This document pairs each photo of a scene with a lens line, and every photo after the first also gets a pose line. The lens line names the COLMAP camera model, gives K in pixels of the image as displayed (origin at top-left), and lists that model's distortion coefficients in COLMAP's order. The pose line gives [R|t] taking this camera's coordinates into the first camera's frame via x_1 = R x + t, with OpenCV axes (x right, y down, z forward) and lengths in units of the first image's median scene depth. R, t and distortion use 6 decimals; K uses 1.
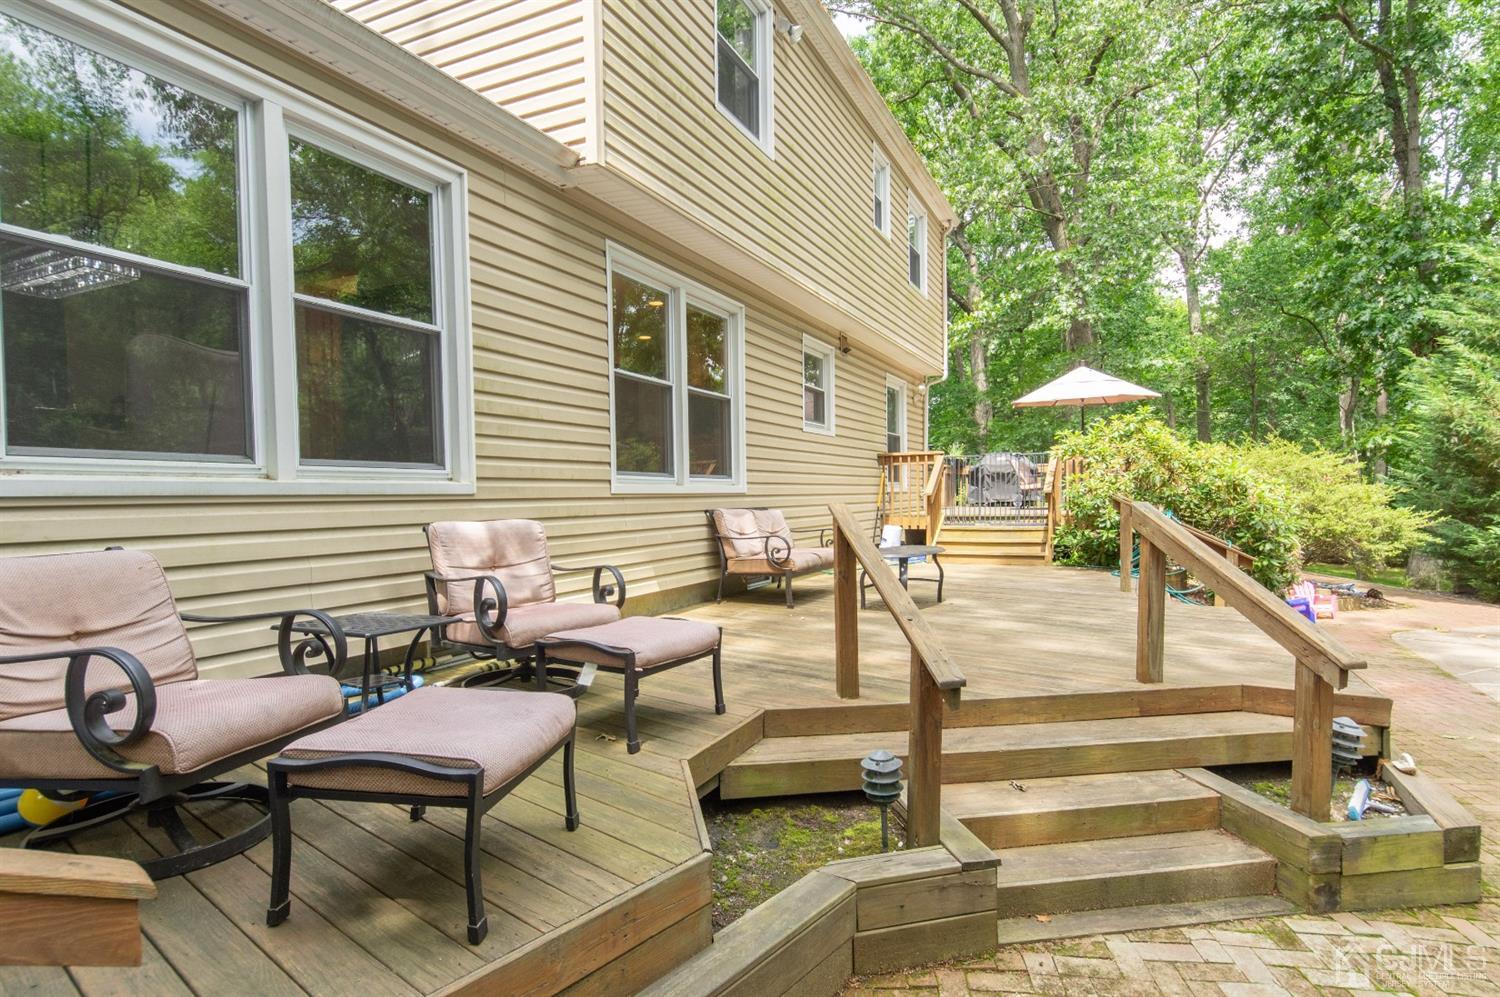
lens RADIAL K [[800.5, 0, 750.9], [0, 800.5, 541.0], [0, 0, 1]] dist [-0.004532, 0.000247]
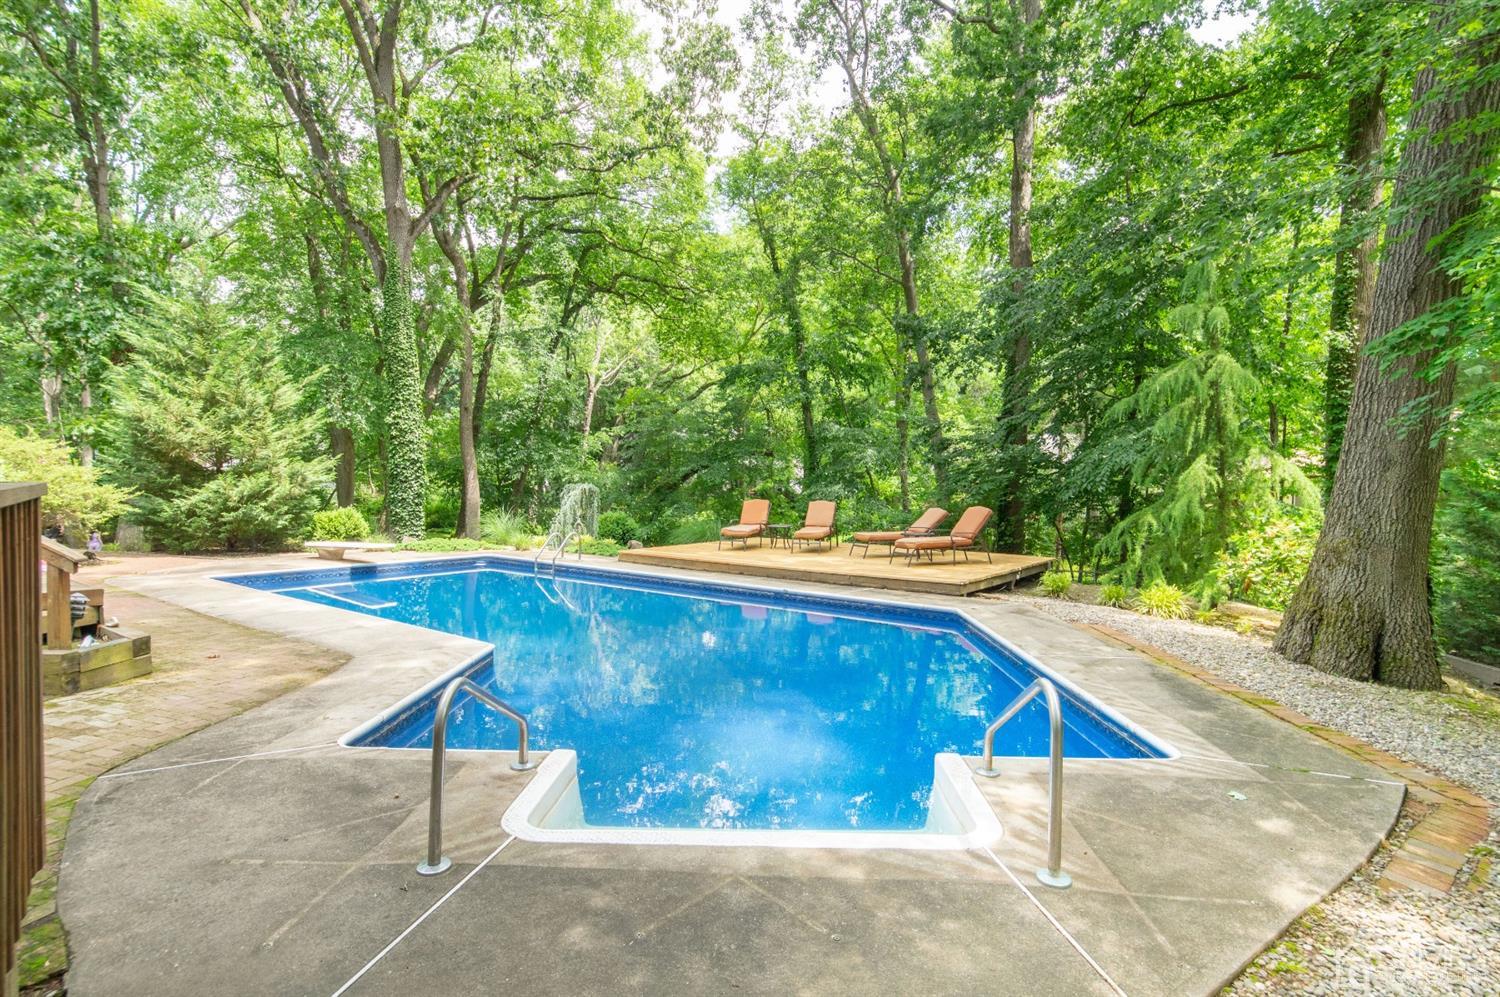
lens RADIAL K [[788.5, 0, 750.0], [0, 788.5, 498.5], [0, 0, 1]] dist [0.003476, 0.000477]
pose [[0.205844, -0.014437, 0.978478, -0.202109], [0.045394, 0.998956, 0.005189, 0.018857], [-0.977531, 0.043349, 0.206284, -0.254030]]
